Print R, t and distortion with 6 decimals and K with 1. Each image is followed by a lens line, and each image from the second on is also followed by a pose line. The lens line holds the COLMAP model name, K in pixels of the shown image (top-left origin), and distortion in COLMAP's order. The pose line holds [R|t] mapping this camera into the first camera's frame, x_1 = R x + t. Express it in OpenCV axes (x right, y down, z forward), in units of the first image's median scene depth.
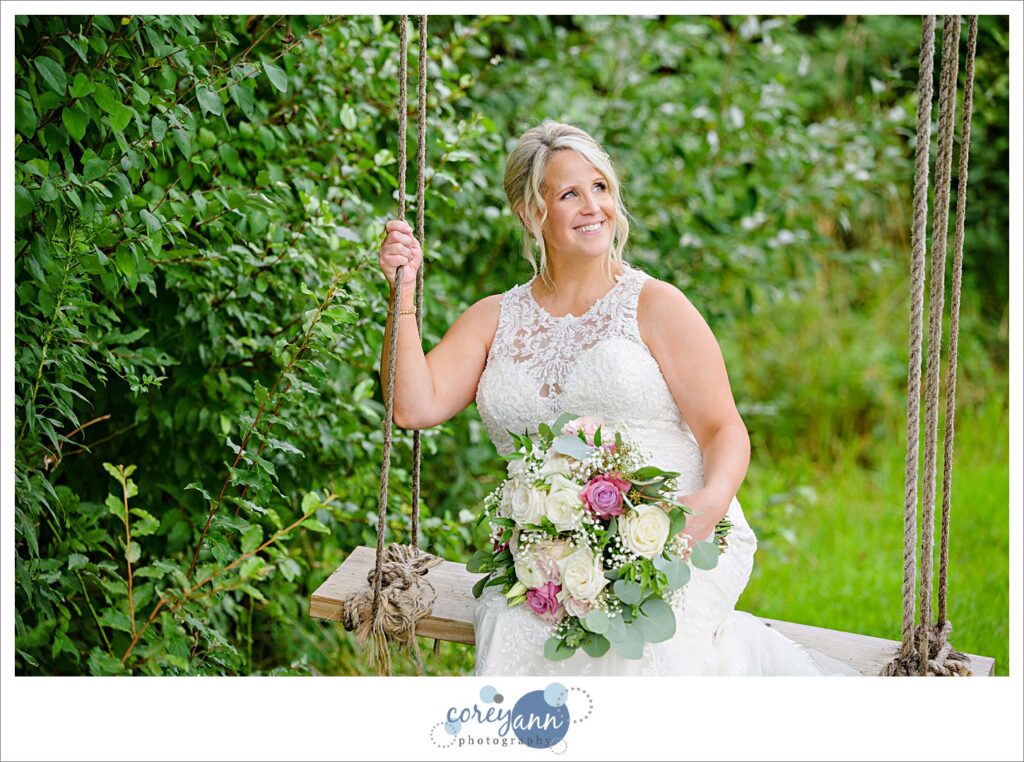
lens RADIAL K [[4796.2, 0, 510.1], [0, 4796.2, 381.5], [0, 0, 1]] dist [1.576287, 0.000000]
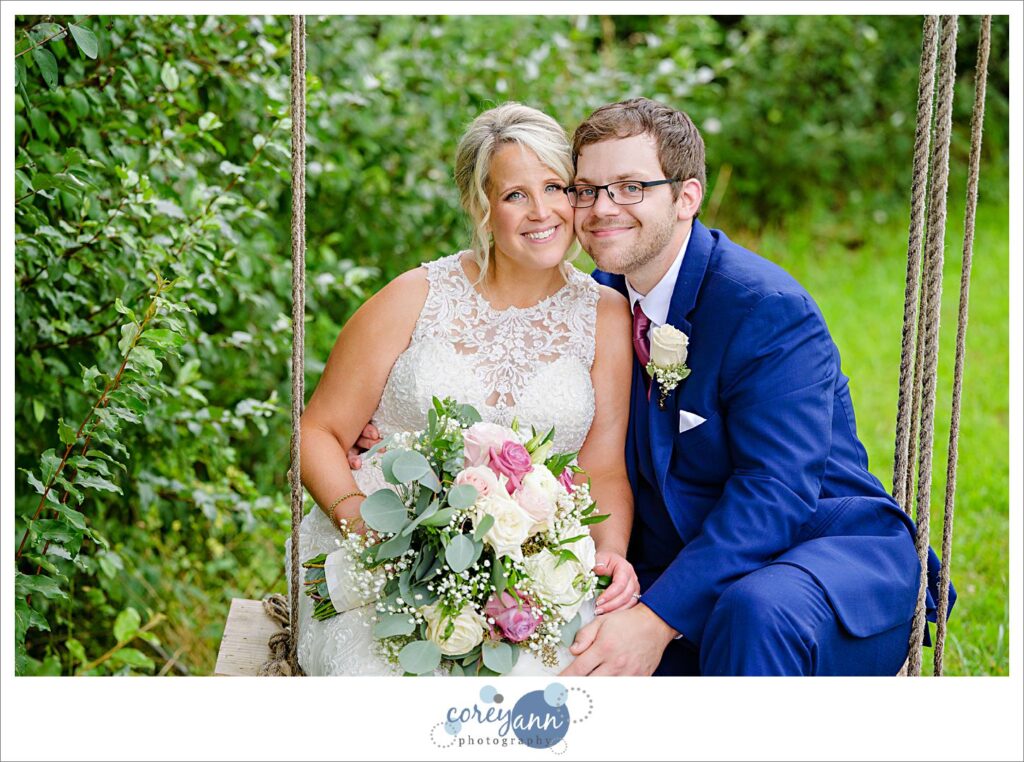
lens RADIAL K [[2912.7, 0, 529.9], [0, 2912.7, 366.7], [0, 0, 1]] dist [0.218383, 0.000000]
pose [[0.995955, -0.007185, 0.089570, -0.015483], [0.002182, 0.998438, 0.055828, -0.030728], [-0.089831, -0.055406, 0.994415, 0.432099]]
